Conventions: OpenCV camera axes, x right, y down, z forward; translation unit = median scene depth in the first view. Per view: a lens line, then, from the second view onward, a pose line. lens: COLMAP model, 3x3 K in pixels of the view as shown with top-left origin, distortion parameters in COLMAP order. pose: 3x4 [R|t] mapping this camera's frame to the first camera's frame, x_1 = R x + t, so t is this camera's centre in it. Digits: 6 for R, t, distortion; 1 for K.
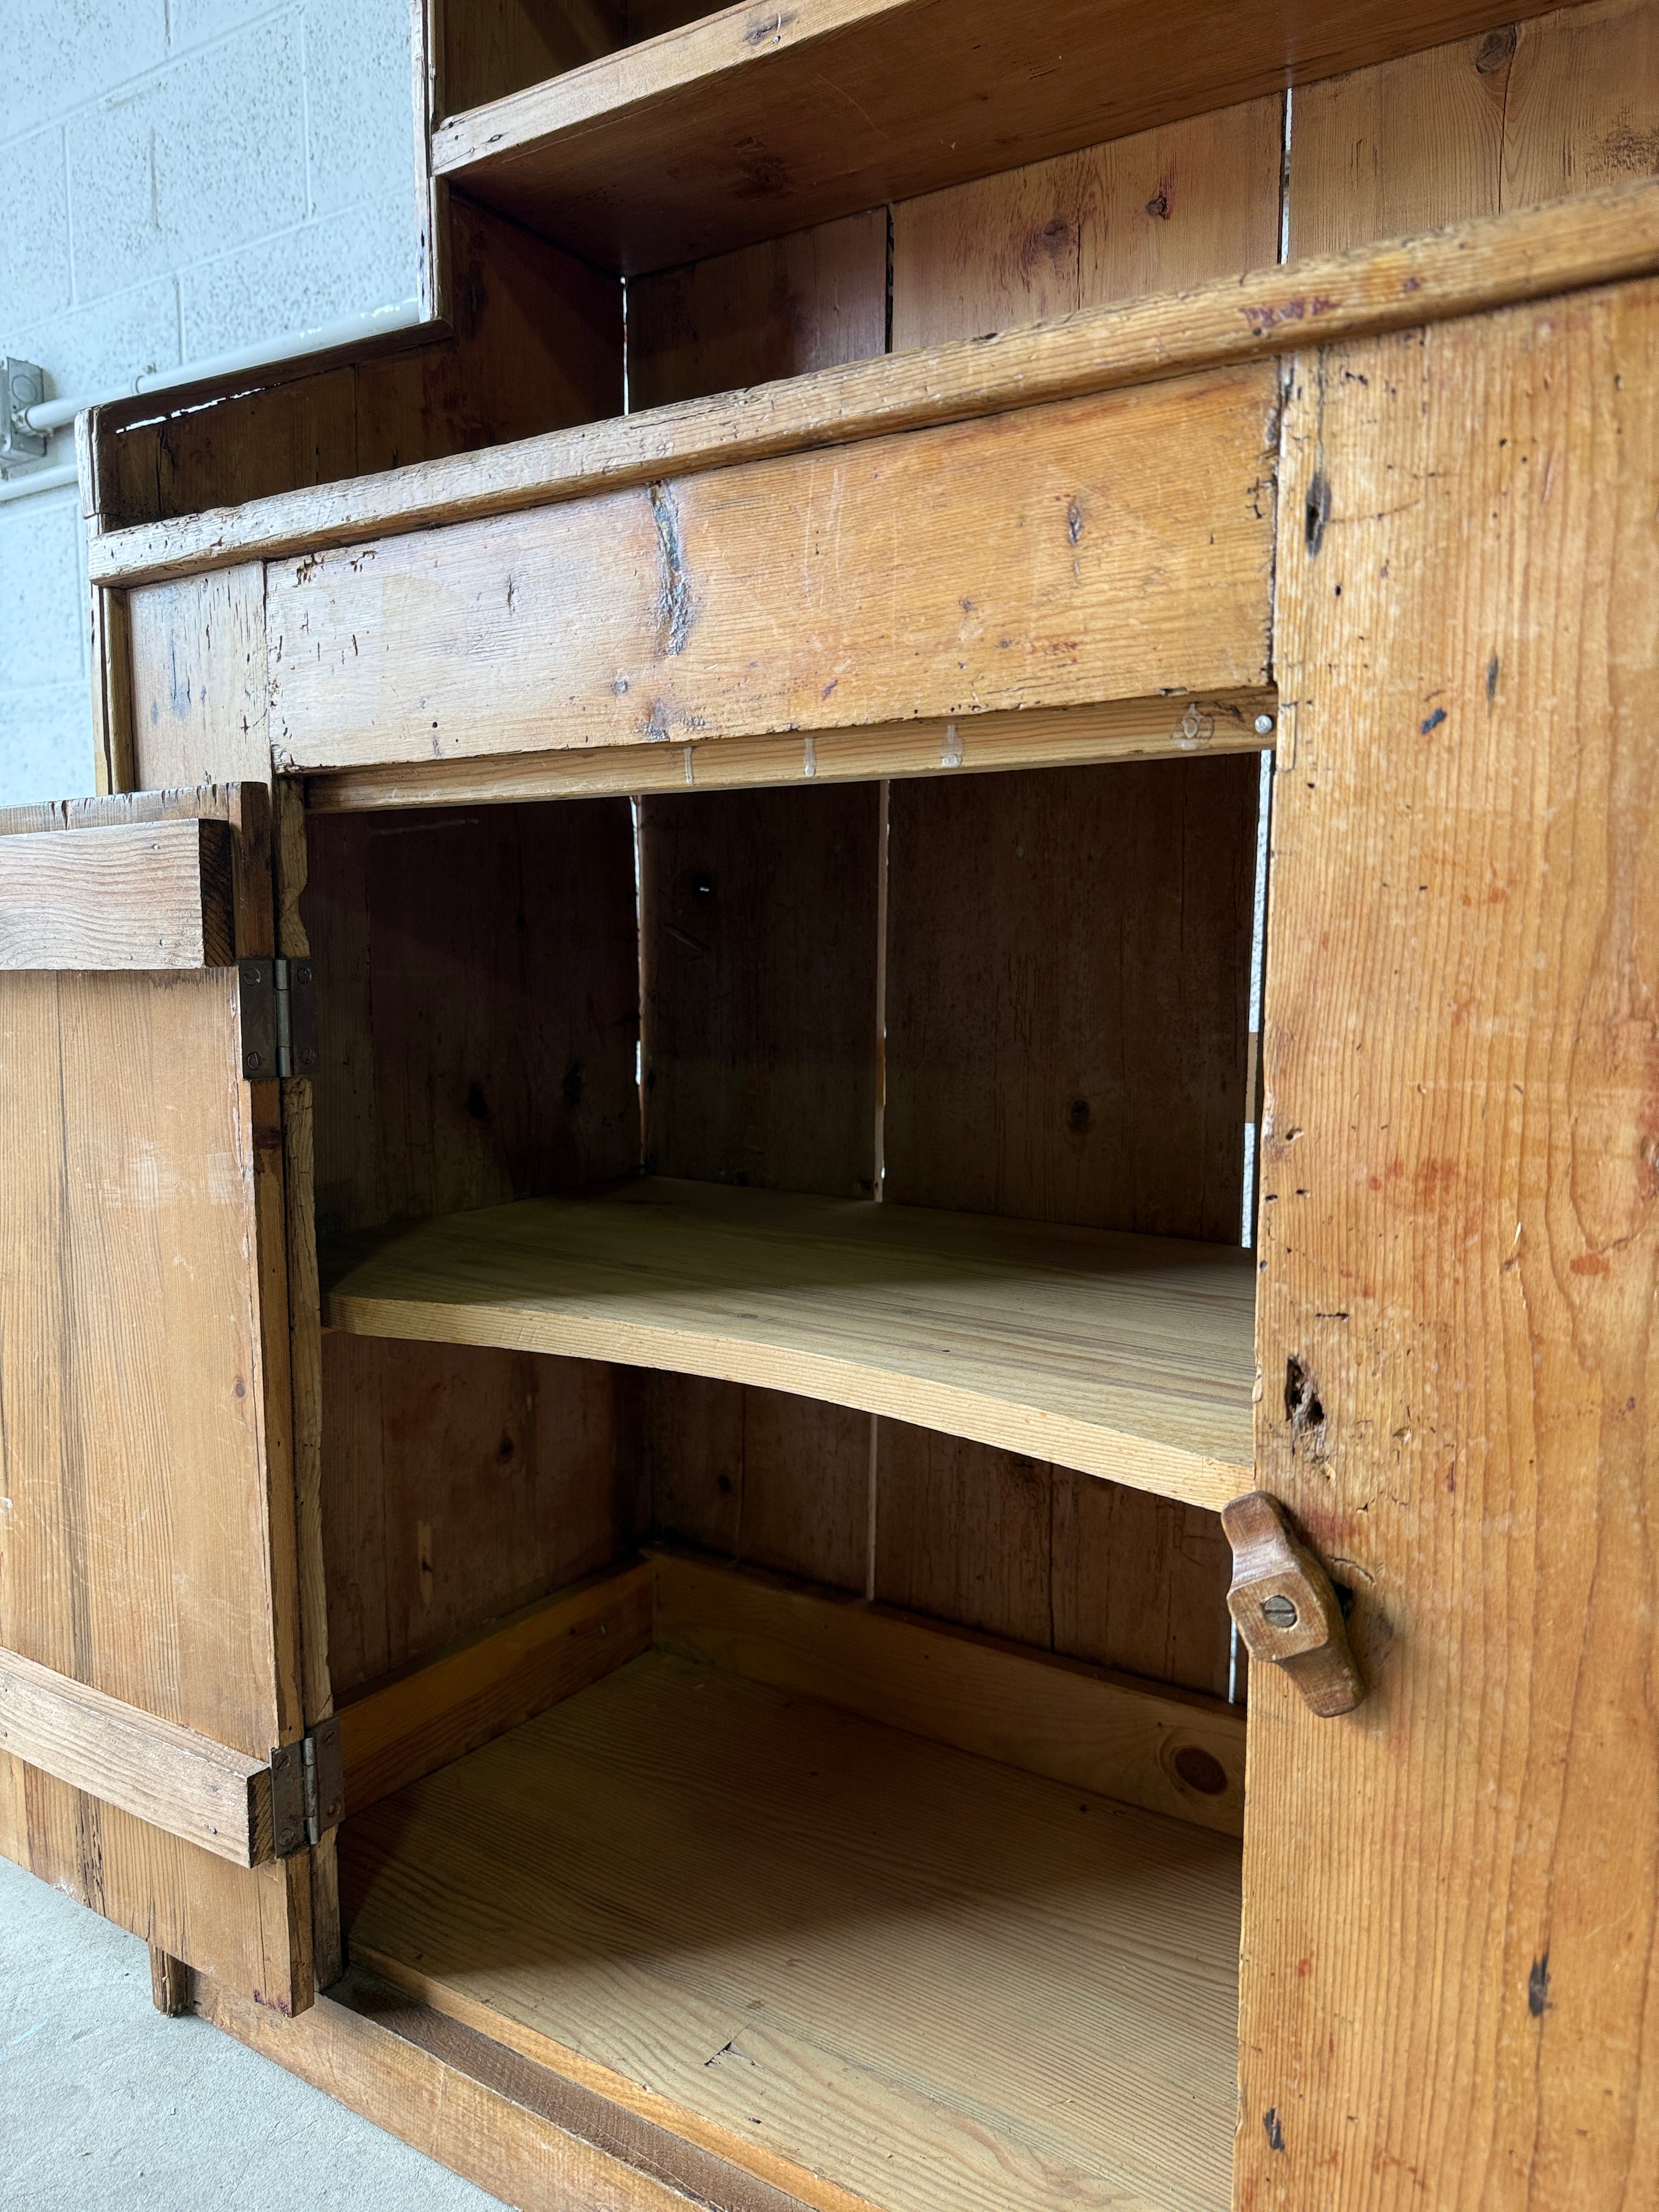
lens RADIAL K [[1596.3, 0, 812.2], [0, 1596.3, 1106.7], [0, 0, 1]] dist [0.007743, -0.023772]
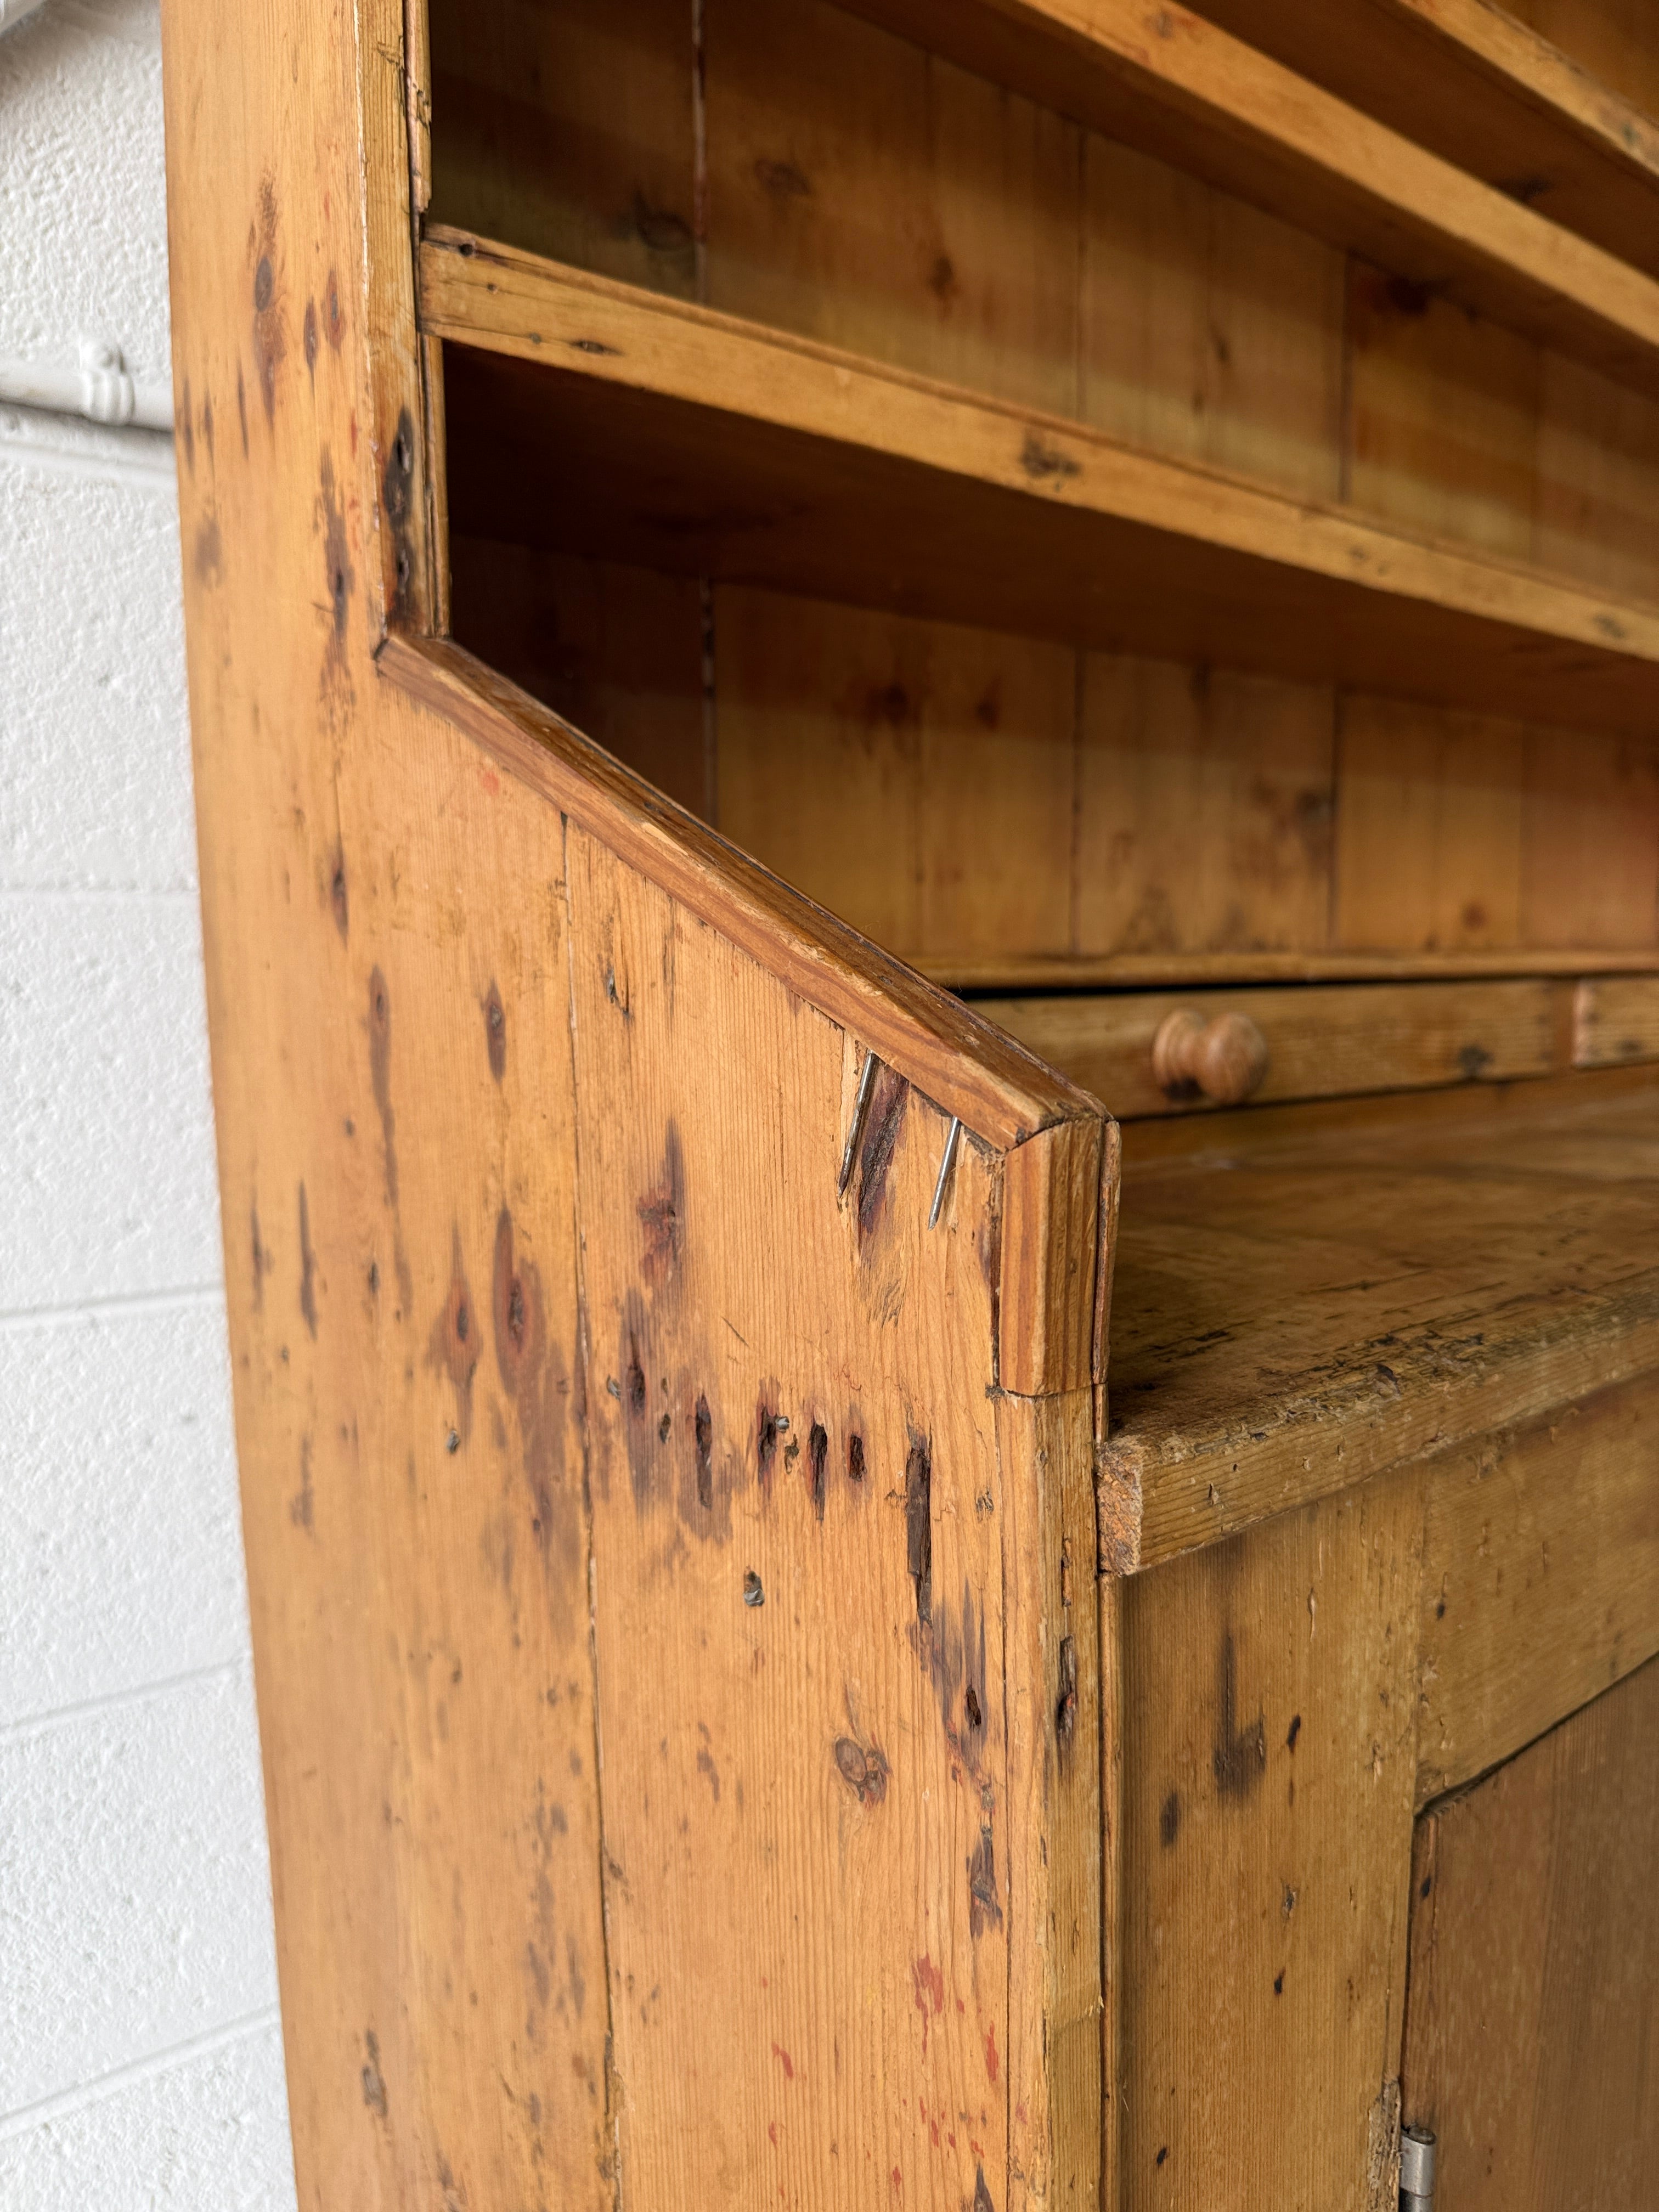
lens RADIAL K [[1611.2, 0, 837.3], [0, 1611.2, 1084.6], [0, 0, 1]] dist [0.080384, -0.167117]
pose [[0.266219, -0.091030, 0.959605, -1.380196], [0.105475, 0.992304, 0.064870, -0.792342], [-0.958124, 0.083945, 0.273772, 1.594685]]
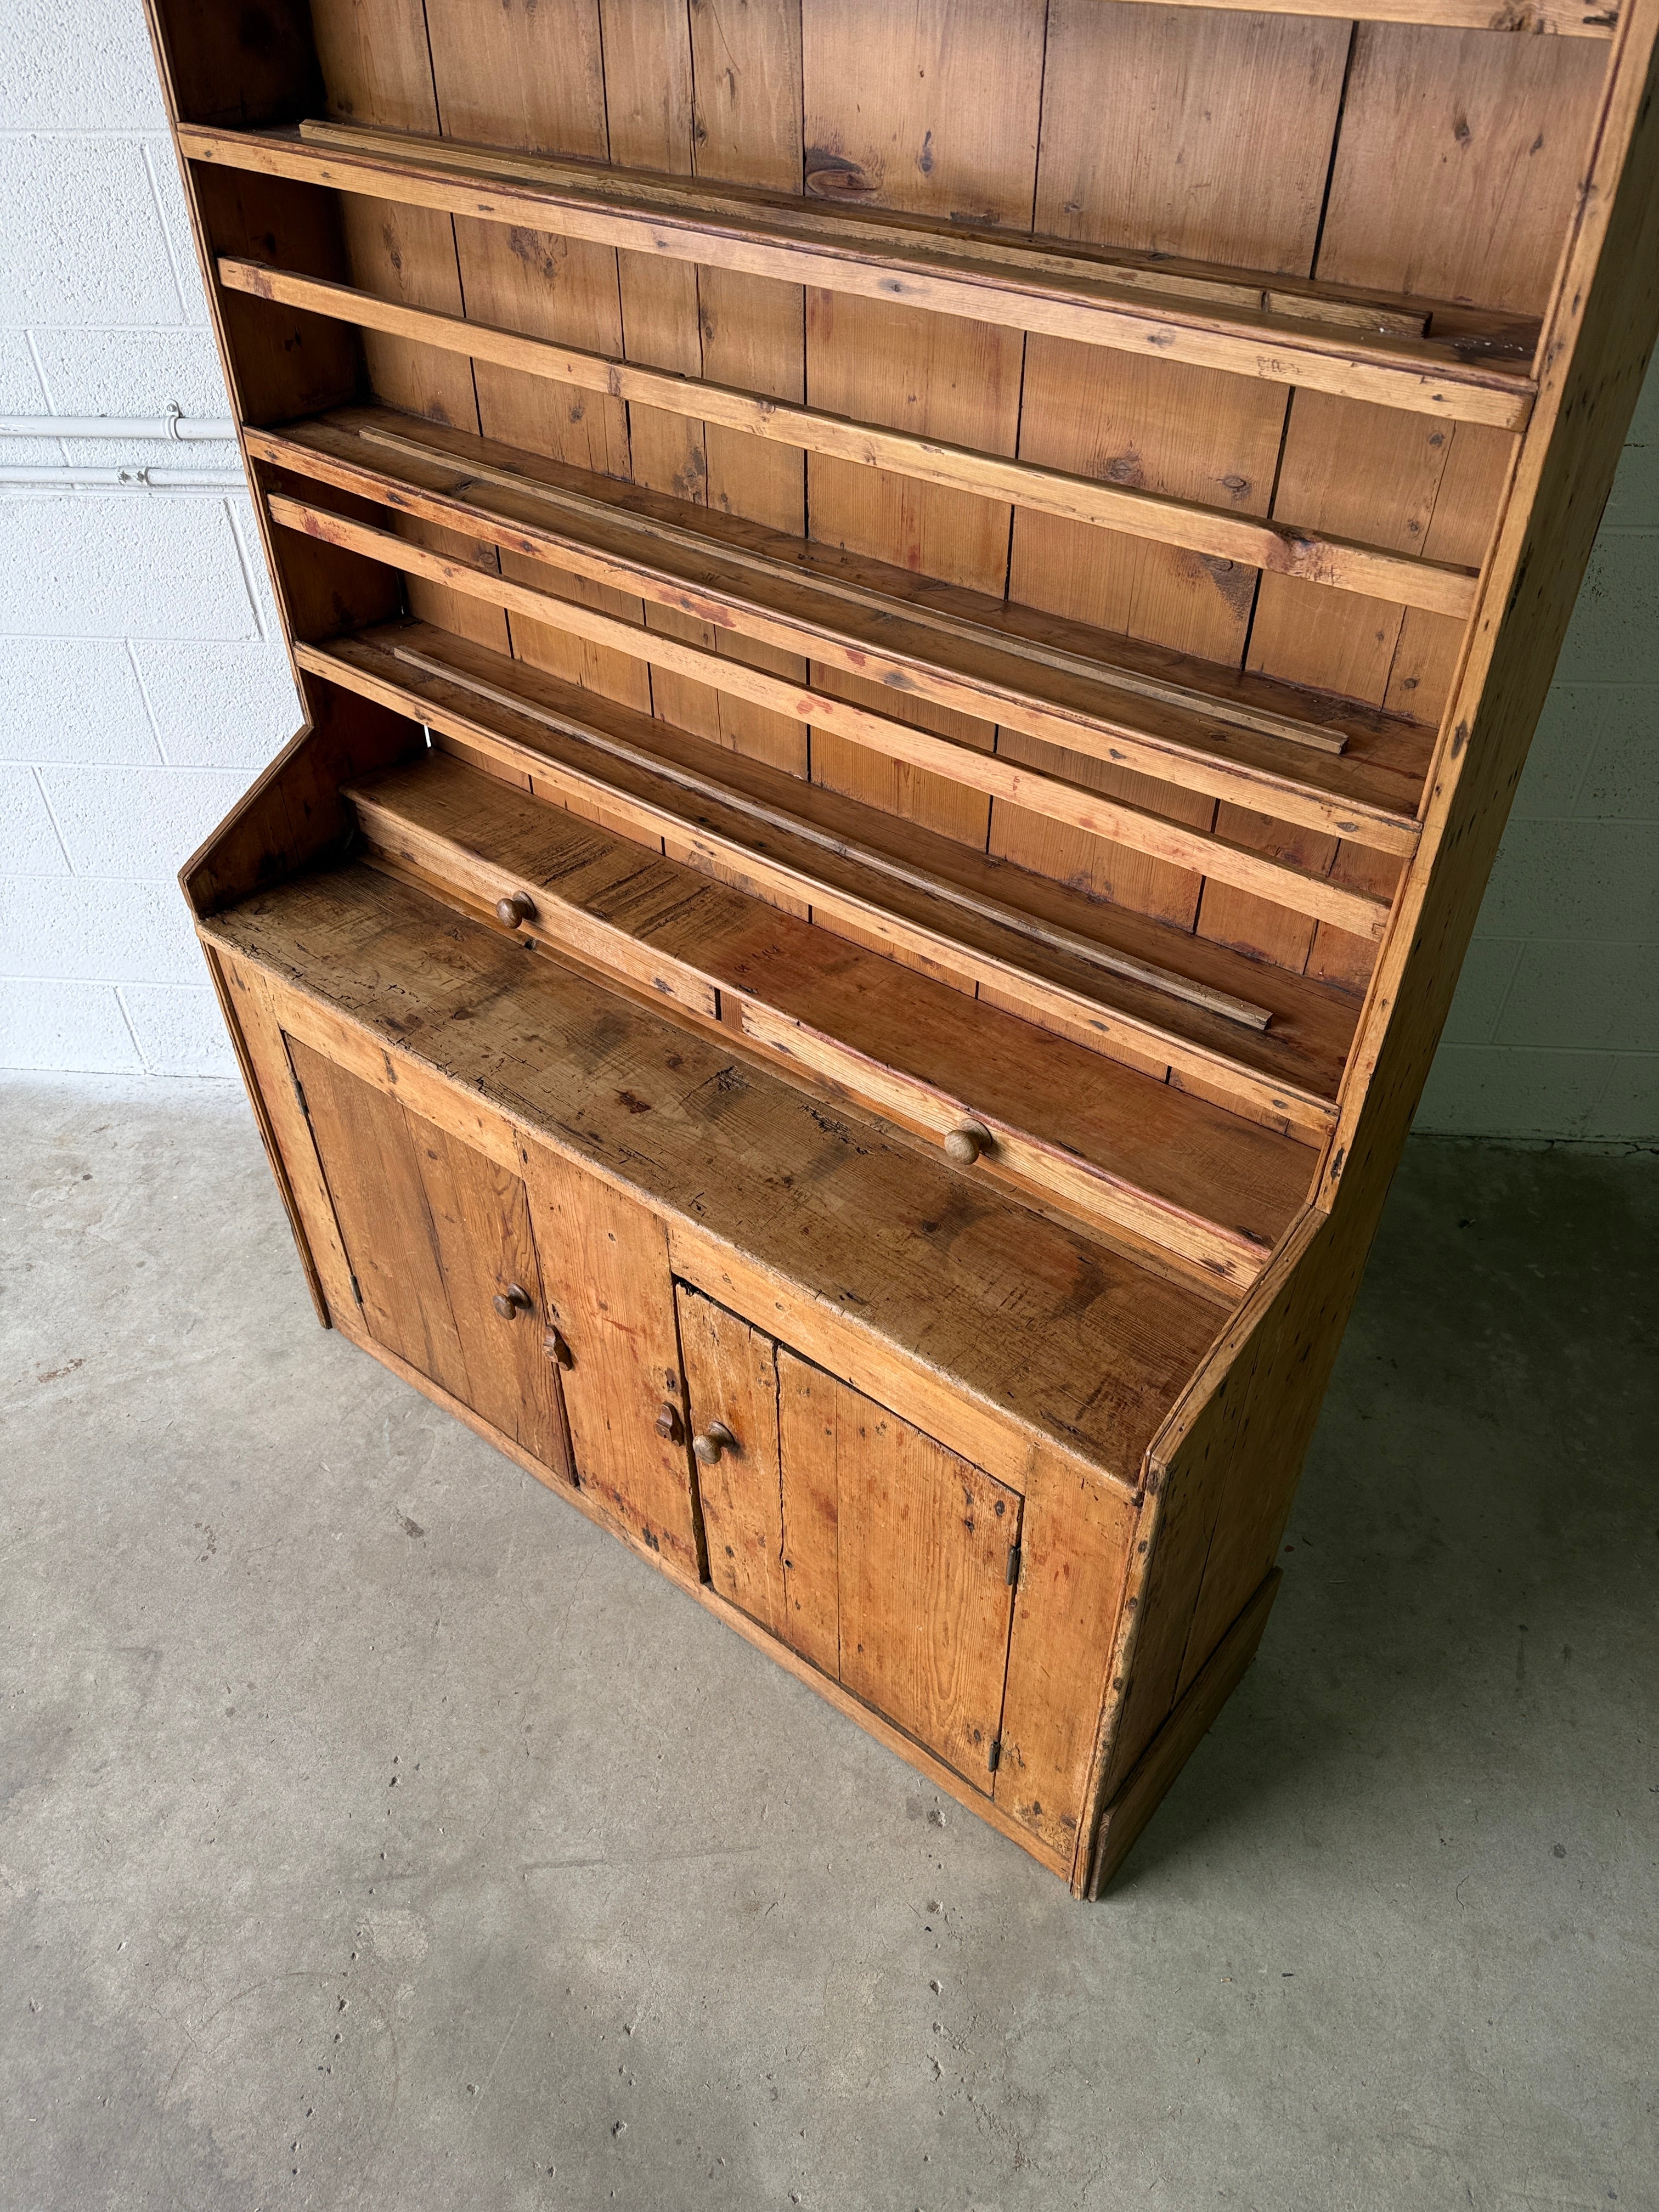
lens RADIAL K [[1575.5, 0, 819.2], [0, 1575.5, 1120.5], [0, 0, 1]] dist [0.021789, -0.028245]
pose [[0.995531, 0.052498, -0.078493, 1.325037], [0.001163, 0.824346, 0.566085, -2.605674], [0.094424, -0.563647, 0.820601, -2.033412]]
